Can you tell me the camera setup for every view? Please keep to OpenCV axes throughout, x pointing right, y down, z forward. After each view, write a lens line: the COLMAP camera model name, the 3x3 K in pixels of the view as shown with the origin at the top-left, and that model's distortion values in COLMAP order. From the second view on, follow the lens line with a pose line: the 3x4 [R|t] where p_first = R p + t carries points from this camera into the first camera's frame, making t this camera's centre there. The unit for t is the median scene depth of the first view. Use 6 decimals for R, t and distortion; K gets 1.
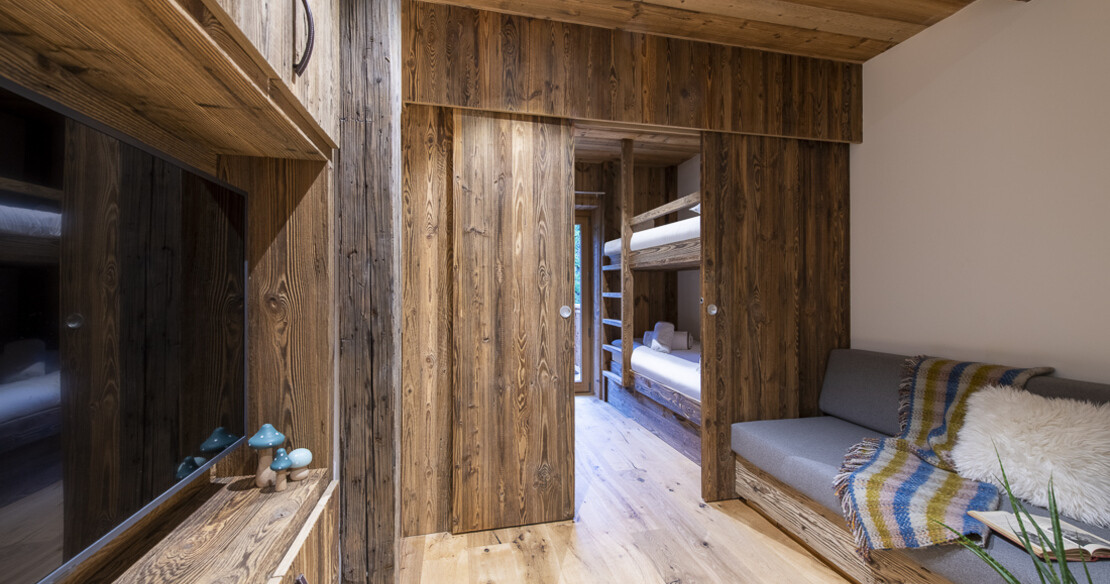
lens RADIAL K [[430.5, 0, 554.6], [0, 430.5, 289.8], [0, 0, 1]] dist [0.020519, 0.000027]
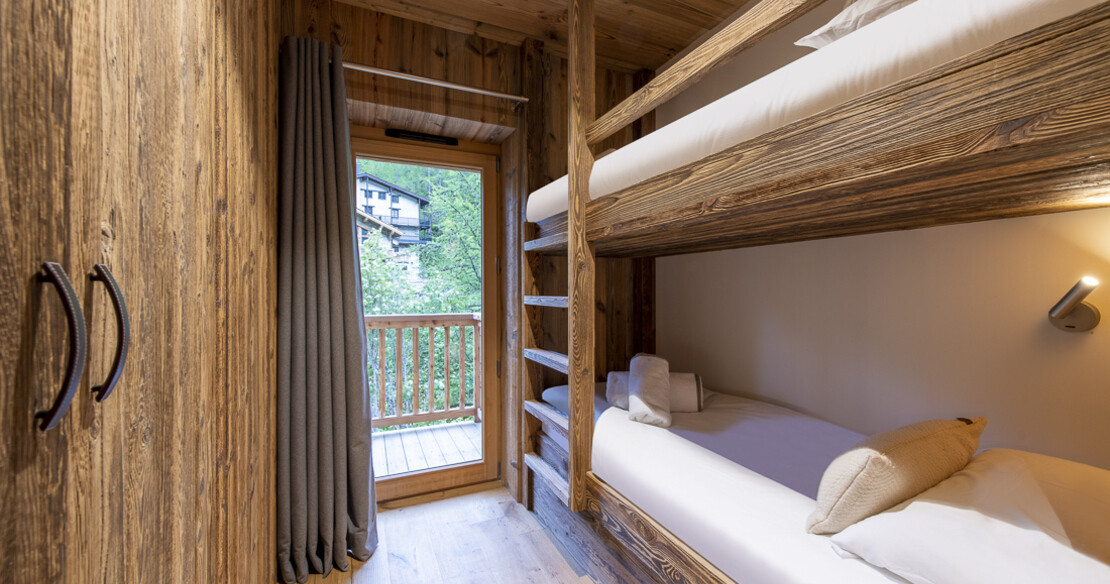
lens RADIAL K [[430.5, 0, 557.2], [0, 430.5, 291.0], [0, 0, 1]] dist [0.020519, 0.000027]
pose [[0.979198, 0.000387, 0.202906, 0.050073], [0.000379, 0.999993, -0.003736, 0.002895], [-0.202906, 0.003735, 0.979191, 0.528889]]
